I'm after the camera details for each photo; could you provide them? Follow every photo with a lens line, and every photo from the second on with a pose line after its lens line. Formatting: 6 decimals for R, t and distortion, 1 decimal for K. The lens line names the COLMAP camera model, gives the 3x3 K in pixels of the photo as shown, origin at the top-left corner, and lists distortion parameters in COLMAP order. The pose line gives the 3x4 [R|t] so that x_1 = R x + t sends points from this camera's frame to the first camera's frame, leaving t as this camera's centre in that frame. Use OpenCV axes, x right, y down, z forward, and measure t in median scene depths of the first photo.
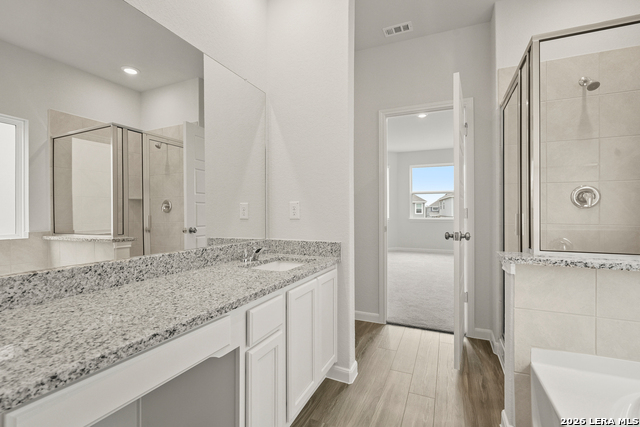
lens RADIAL K [[296.8, 0, 319.6], [0, 296.8, 214.0], [0, 0, 1]] dist [-0.000424, -0.000703]
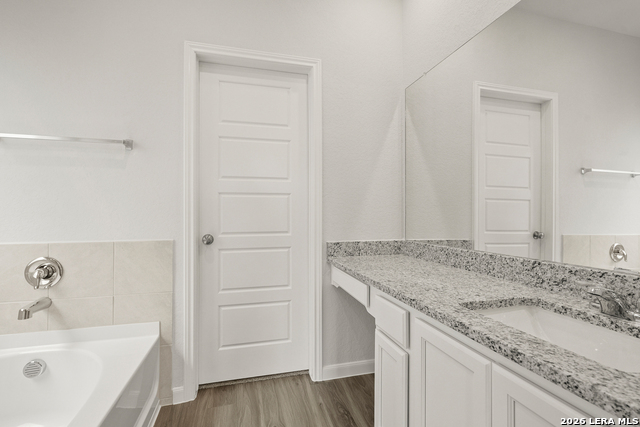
lens RADIAL K [[296.8, 0, 319.7], [0, 296.8, 212.4], [0, 0, 1]] dist [-0.000424, -0.000703]
pose [[-0.774322, -0.001724, -0.632789, 0.599118], [0.001587, 0.999988, -0.004666, -0.000395], [0.632790, -0.004618, -0.774310, 1.528225]]
